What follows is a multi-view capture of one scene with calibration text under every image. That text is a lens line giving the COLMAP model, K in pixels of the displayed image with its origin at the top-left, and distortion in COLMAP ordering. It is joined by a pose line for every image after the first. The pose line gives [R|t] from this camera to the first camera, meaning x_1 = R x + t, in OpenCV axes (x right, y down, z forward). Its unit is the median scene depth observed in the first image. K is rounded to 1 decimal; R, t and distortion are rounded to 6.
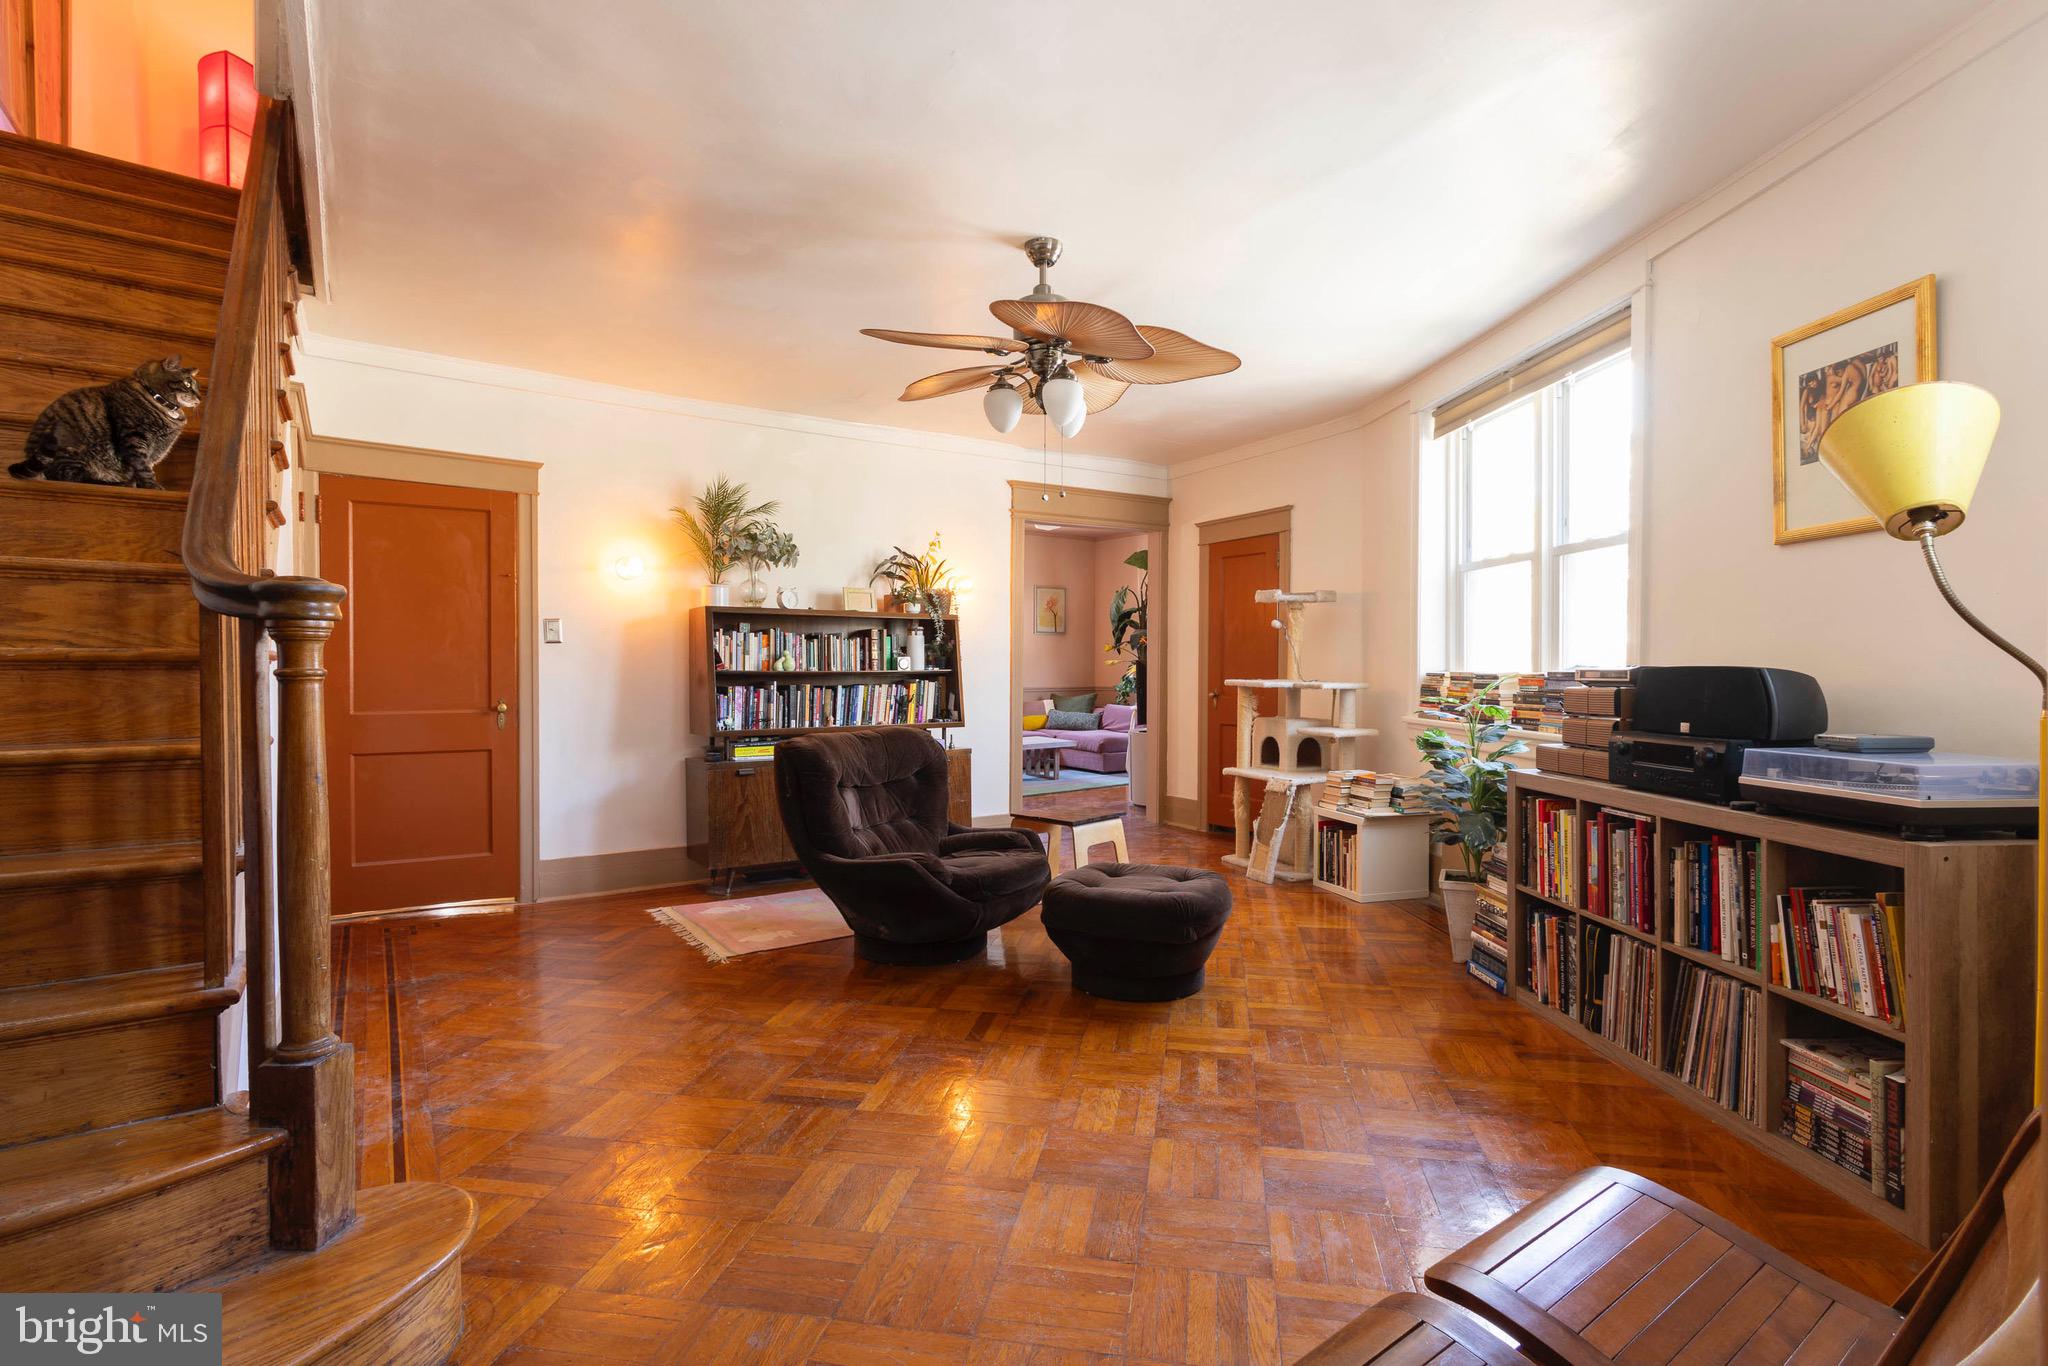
lens RADIAL K [[946.6, 0, 1024.0], [0, 946.6, 683.0], [0, 0, 1]] dist [-0.000547, 0.000142]
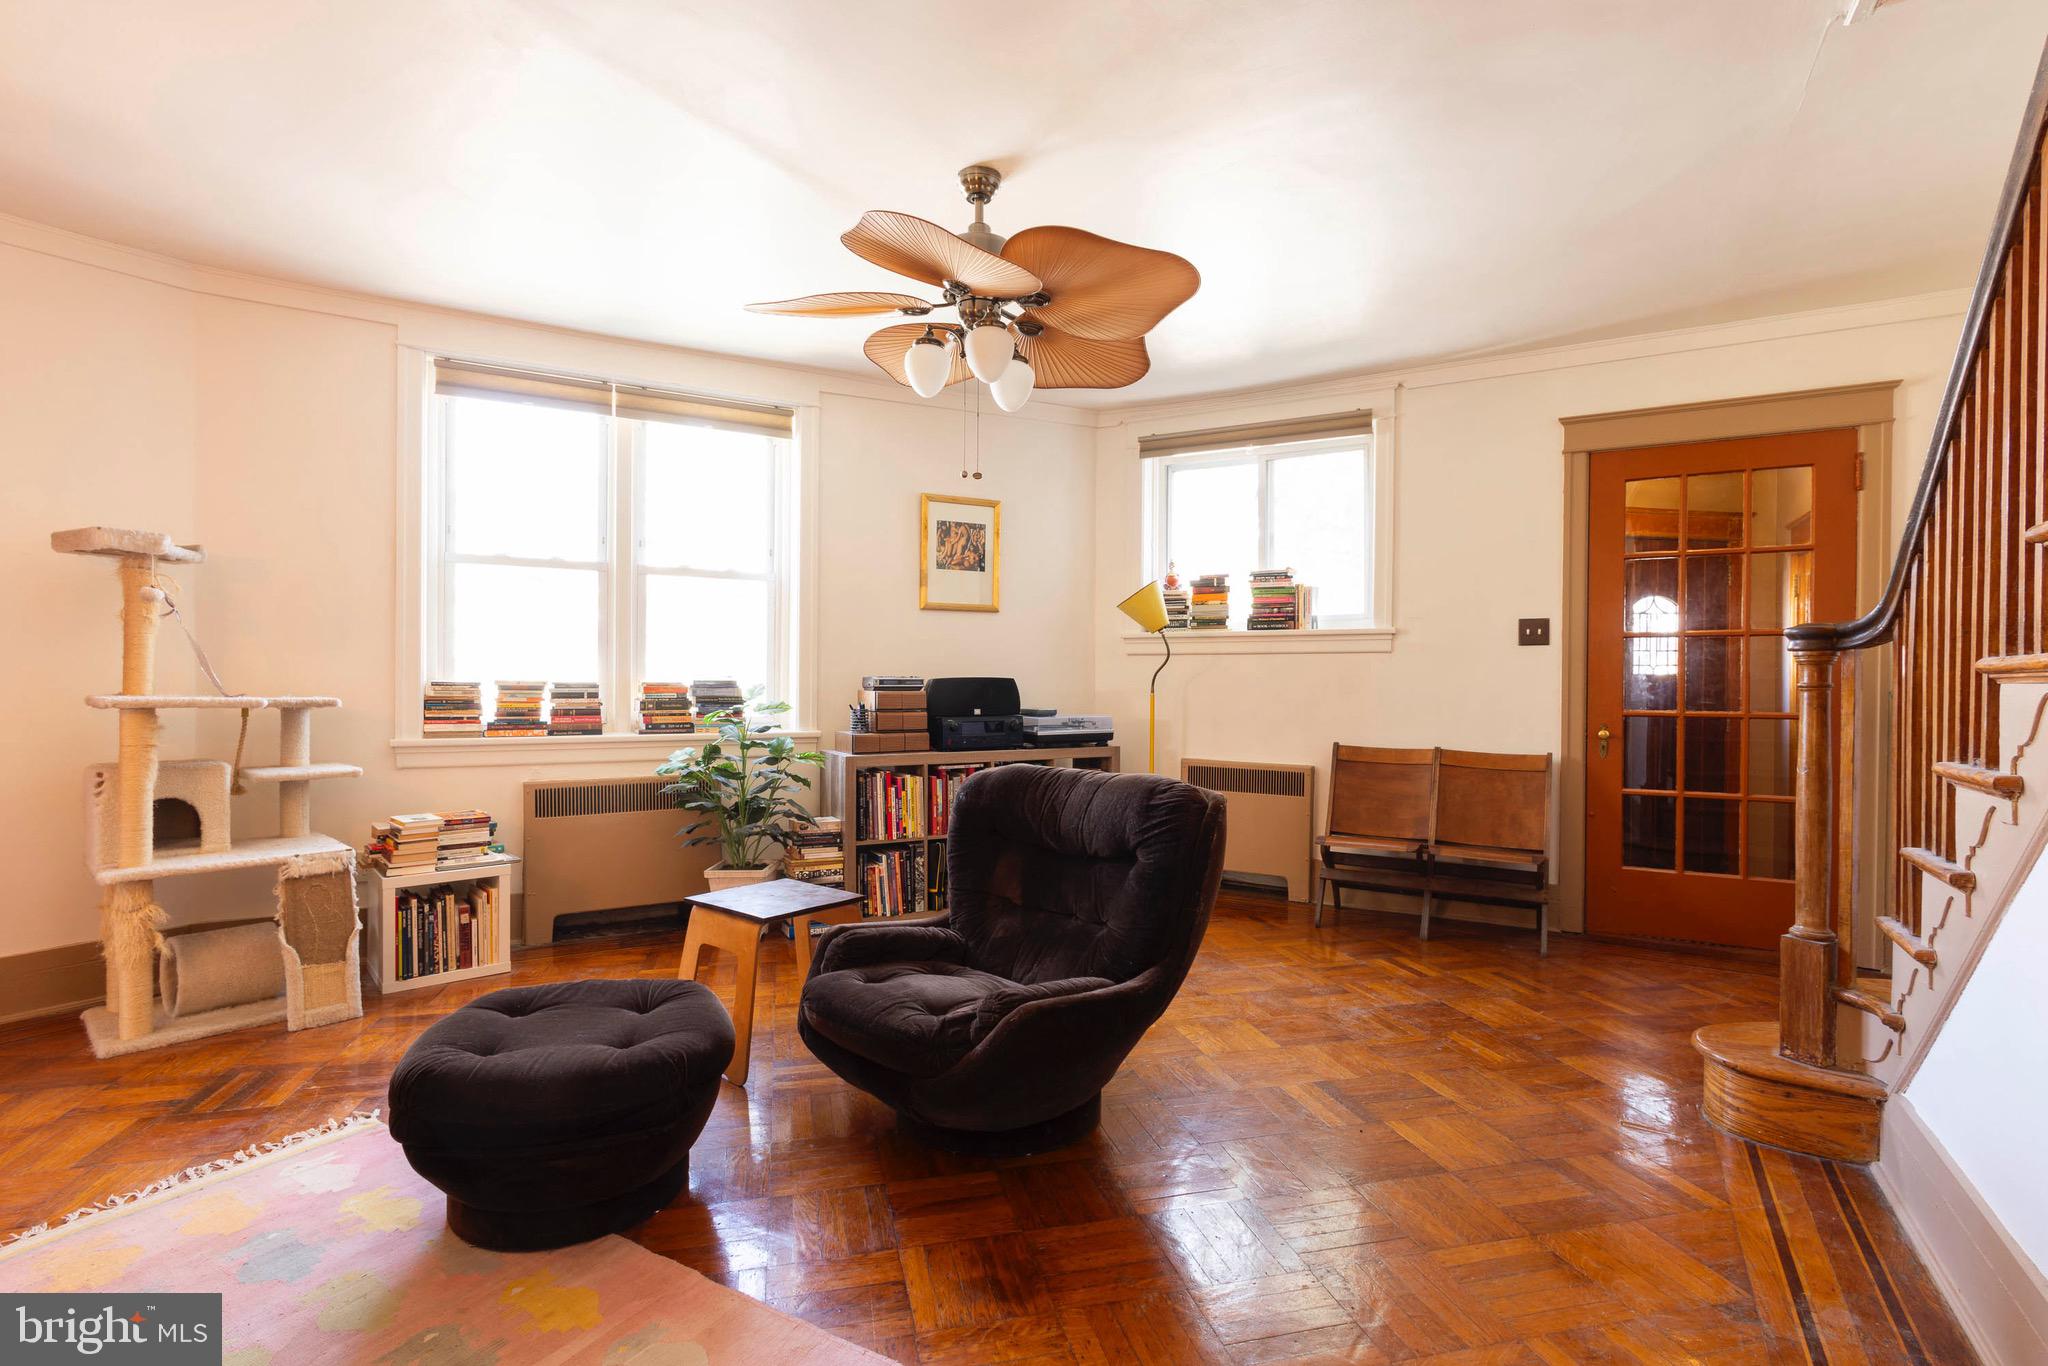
lens RADIAL K [[946.6, 0, 1024.0], [0, 946.6, 683.0], [0, 0, 1]] dist [-0.000547, 0.000142]
pose [[-0.400118, -0.000843, 0.916463, -0.518111], [0.012045, 0.999908, 0.006178, -0.008814], [-0.916384, 0.013511, -0.400072, 0.873512]]
